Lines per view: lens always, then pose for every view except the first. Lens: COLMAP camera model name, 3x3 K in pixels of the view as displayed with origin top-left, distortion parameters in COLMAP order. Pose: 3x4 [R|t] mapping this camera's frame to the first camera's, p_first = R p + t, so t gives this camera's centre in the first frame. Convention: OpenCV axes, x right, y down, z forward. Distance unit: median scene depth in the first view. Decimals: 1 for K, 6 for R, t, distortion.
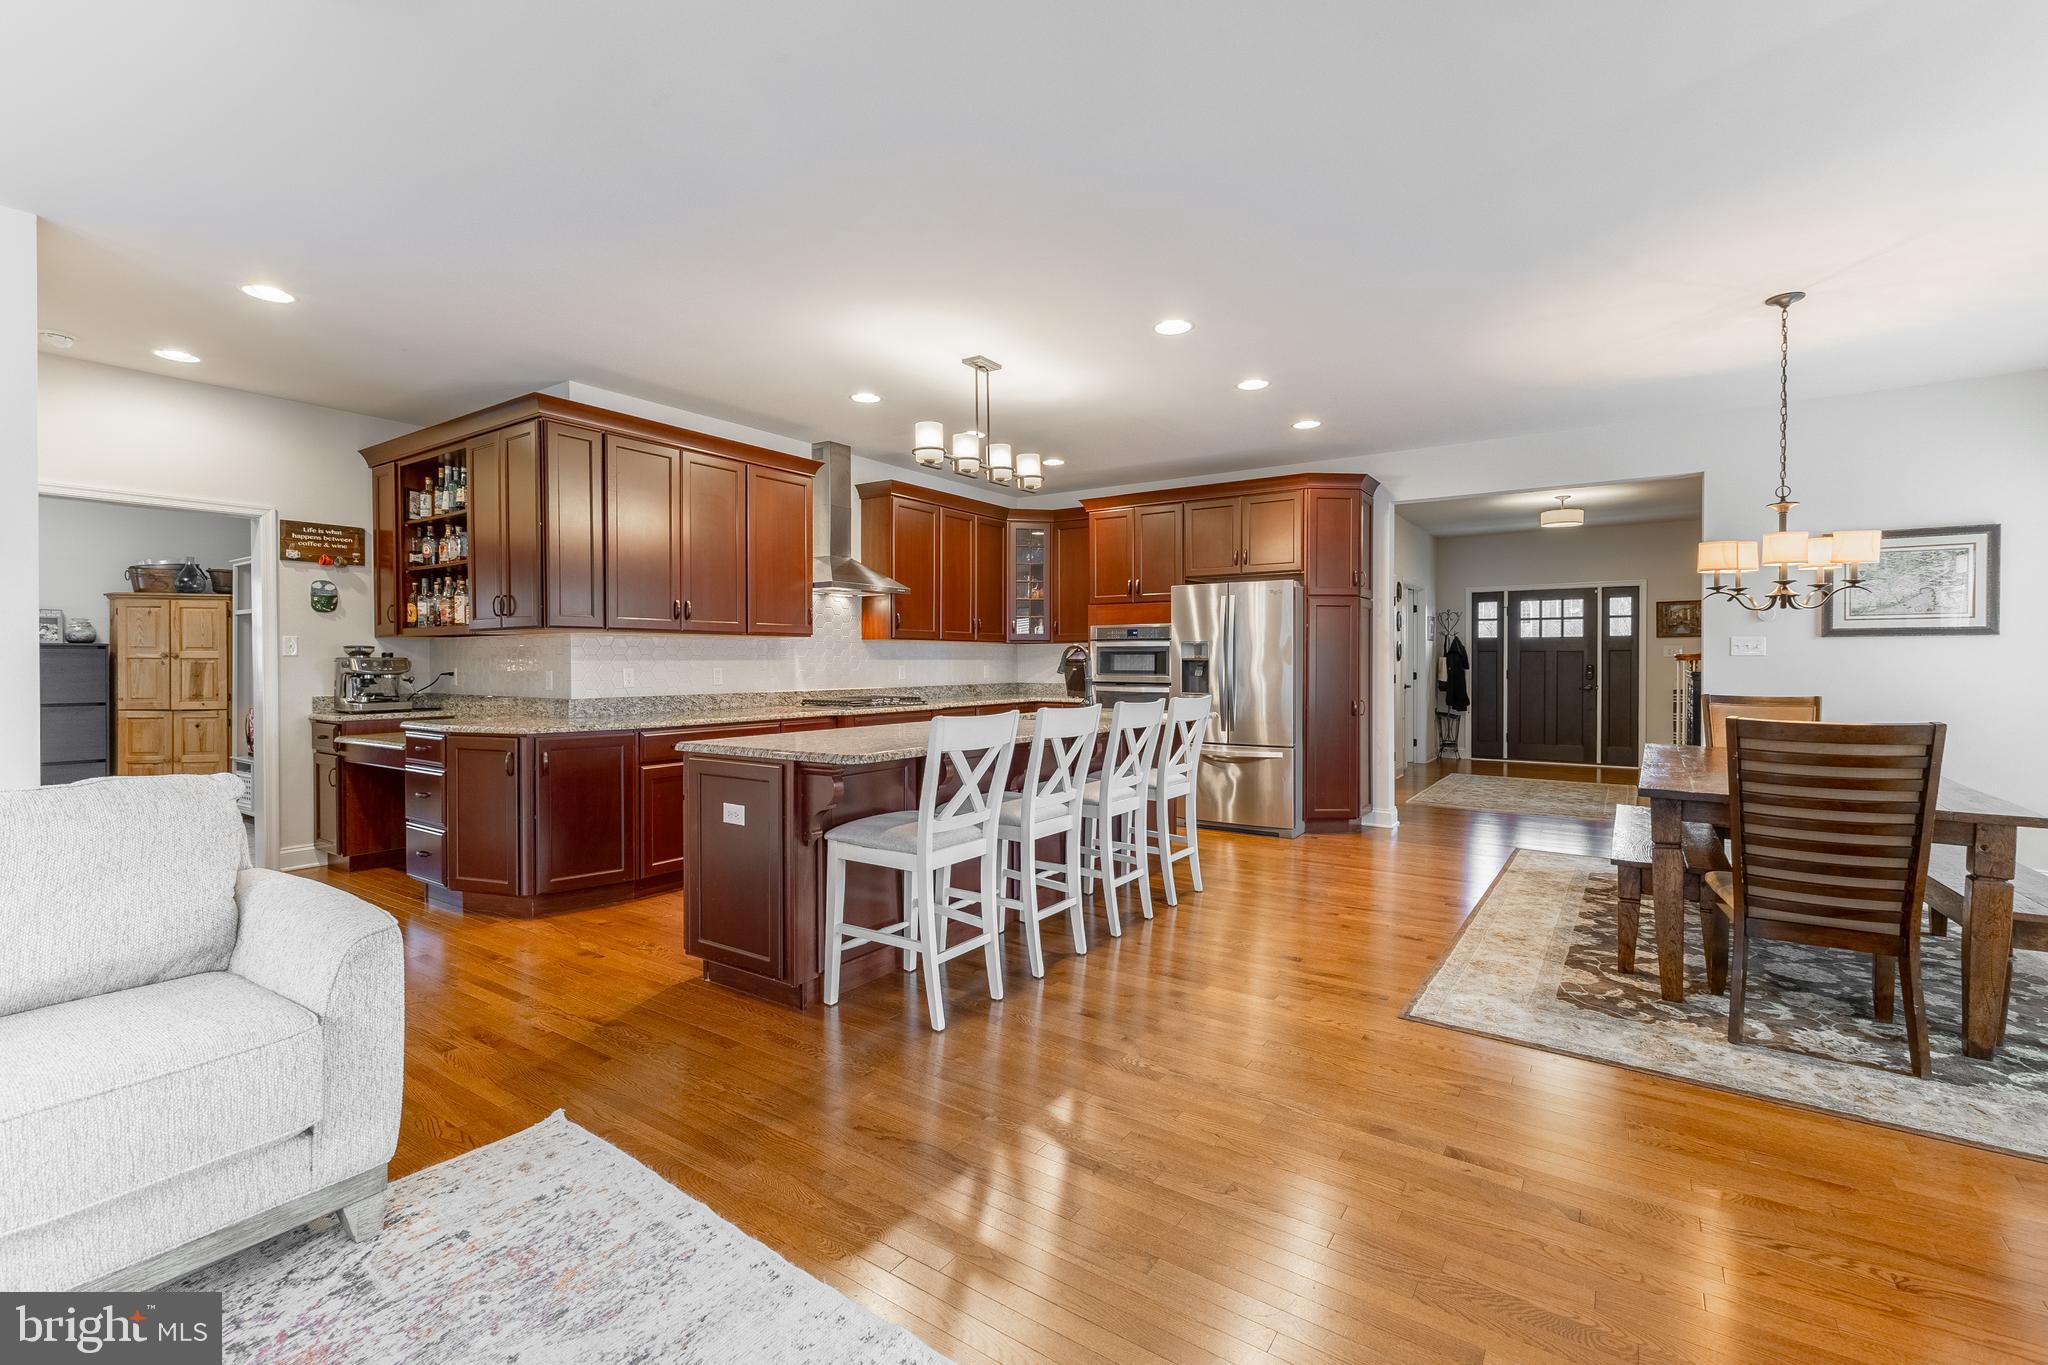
lens RADIAL K [[884.0, 0, 1028.2], [0, 884.0, 679.1], [0, 0, 1]] dist [0.005382, -0.000699]
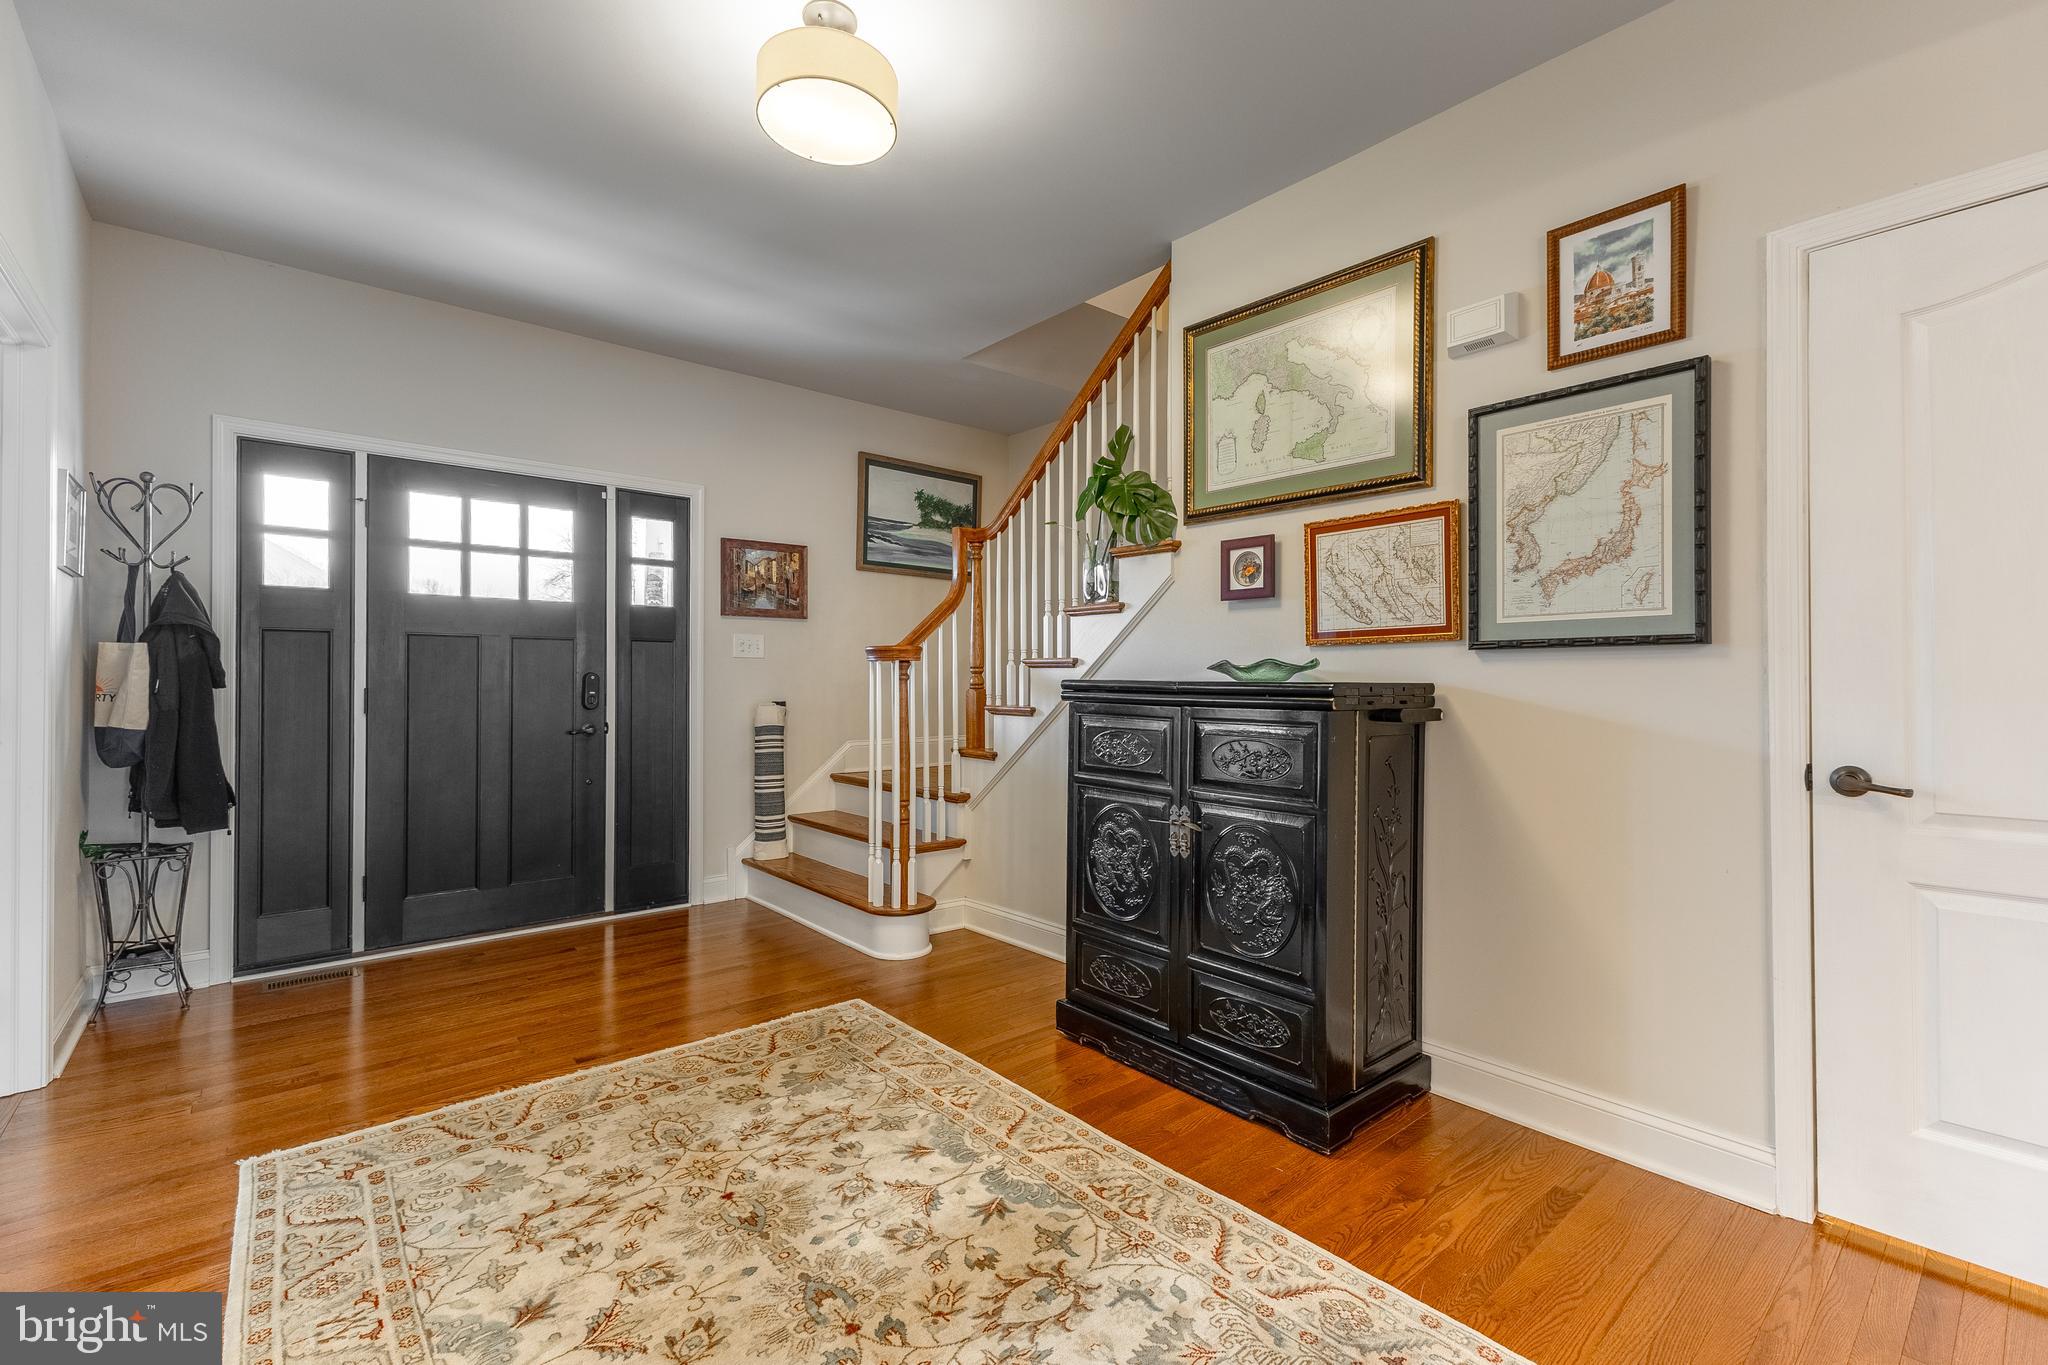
lens RADIAL K [[884.0, 0, 1029.9], [0, 884.0, 680.5], [0, 0, 1]] dist [0.005382, -0.000699]
pose [[0.248425, 0.004464, 0.968641, 0.298823], [0.018024, 0.999795, -0.009230, -0.005654], [-0.968483, 0.019752, 0.248294, 0.720993]]
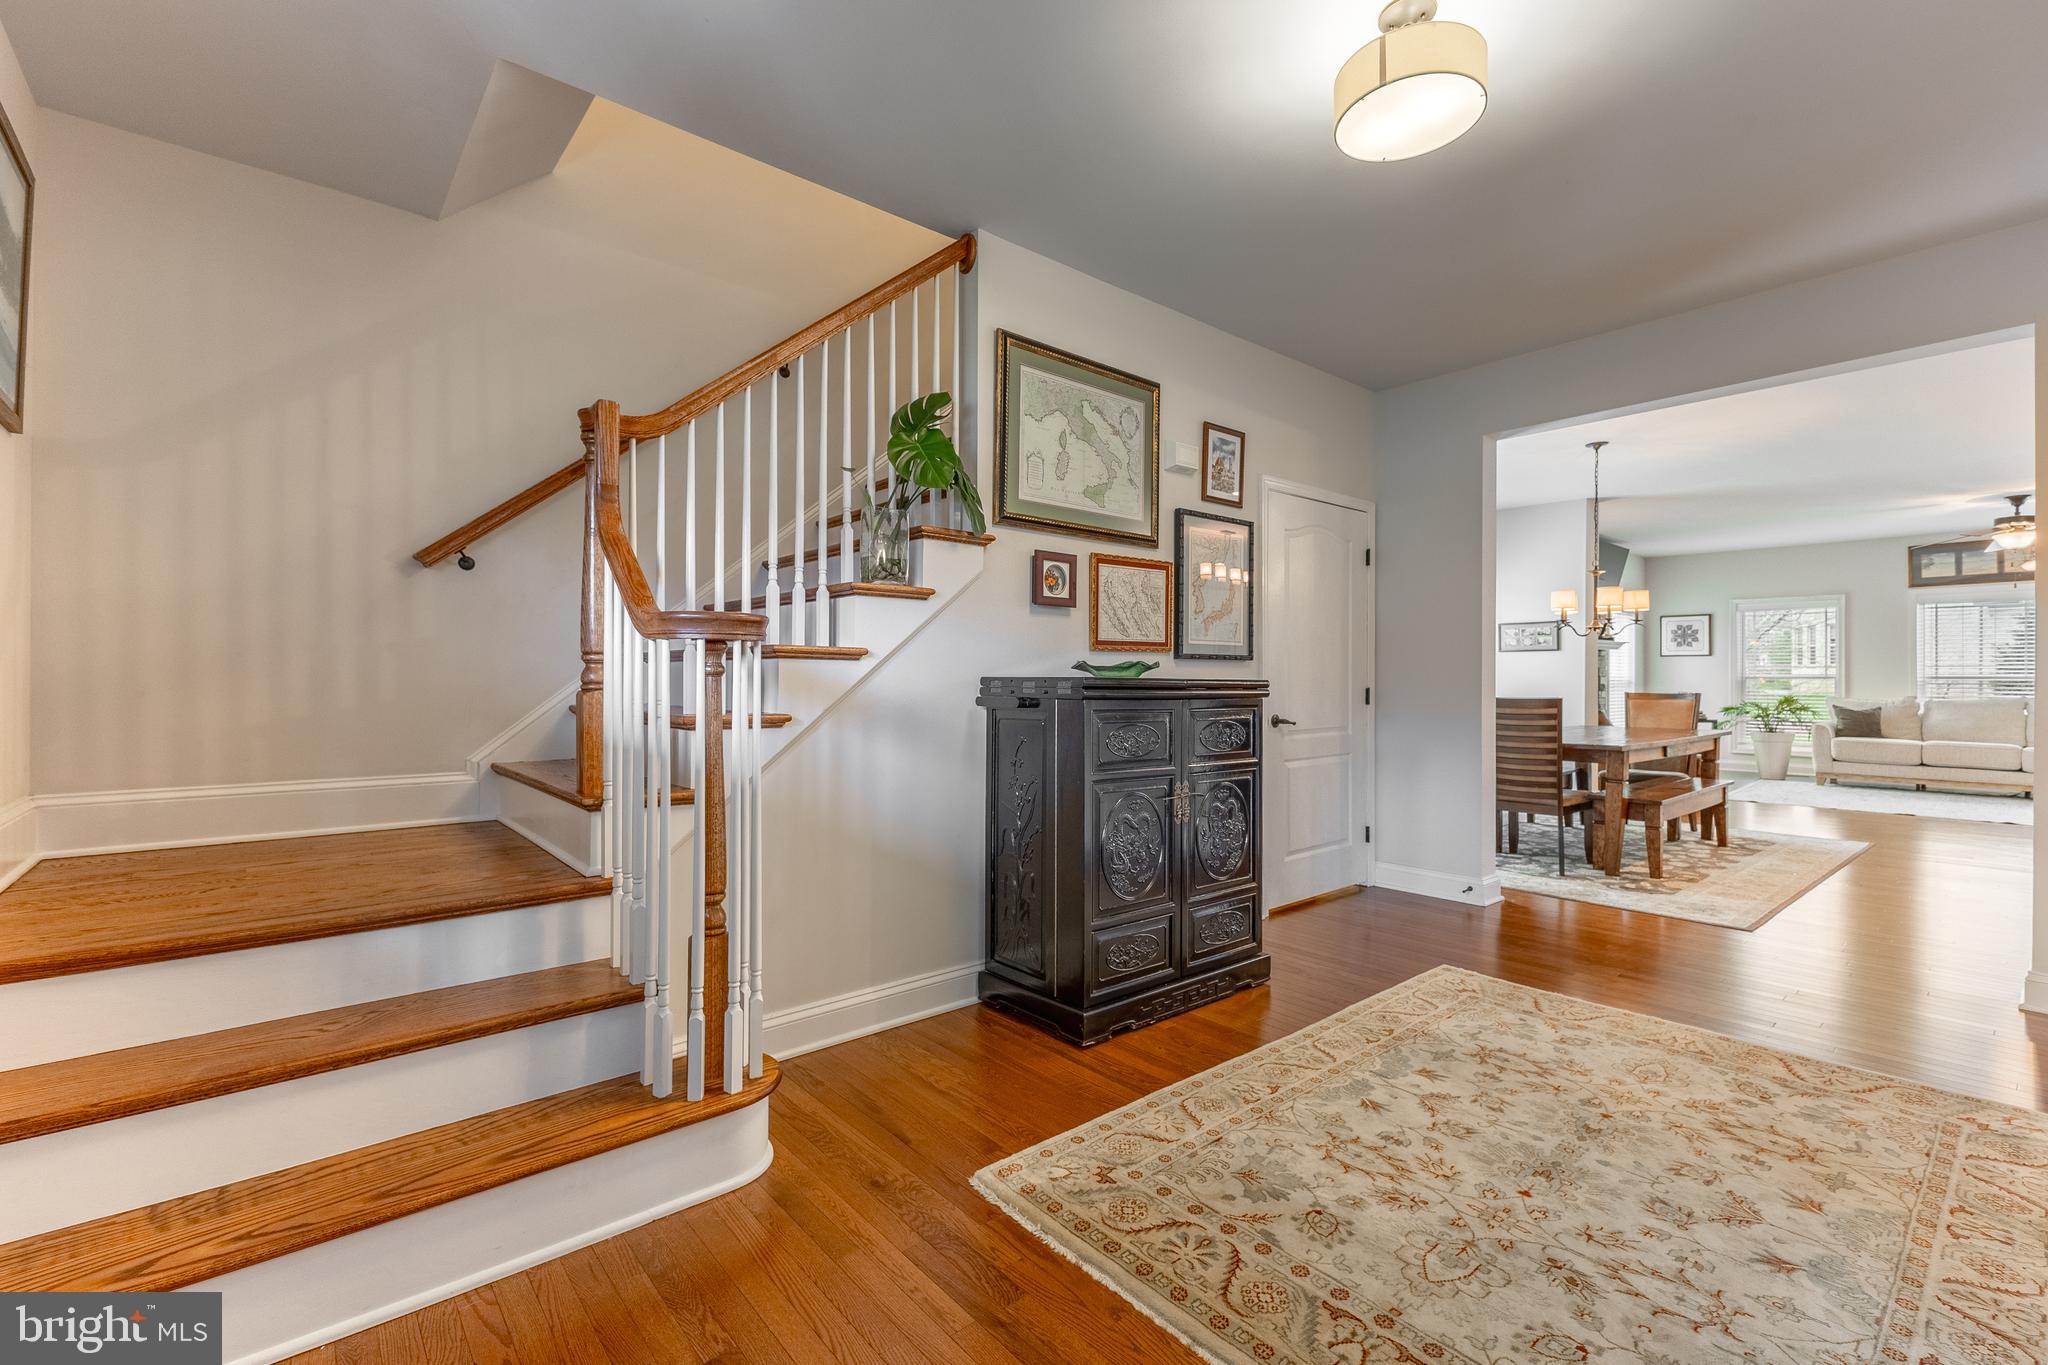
lens RADIAL K [[884.0, 0, 1003.9], [0, 884.0, 678.3], [0, 0, 1]] dist [0.005382, -0.000699]
pose [[-0.962441, -0.004965, 0.271446, 0.528534], [0.001676, 0.999705, 0.024229, -0.014895], [-0.271486, 0.023774, -0.962149, 1.052258]]
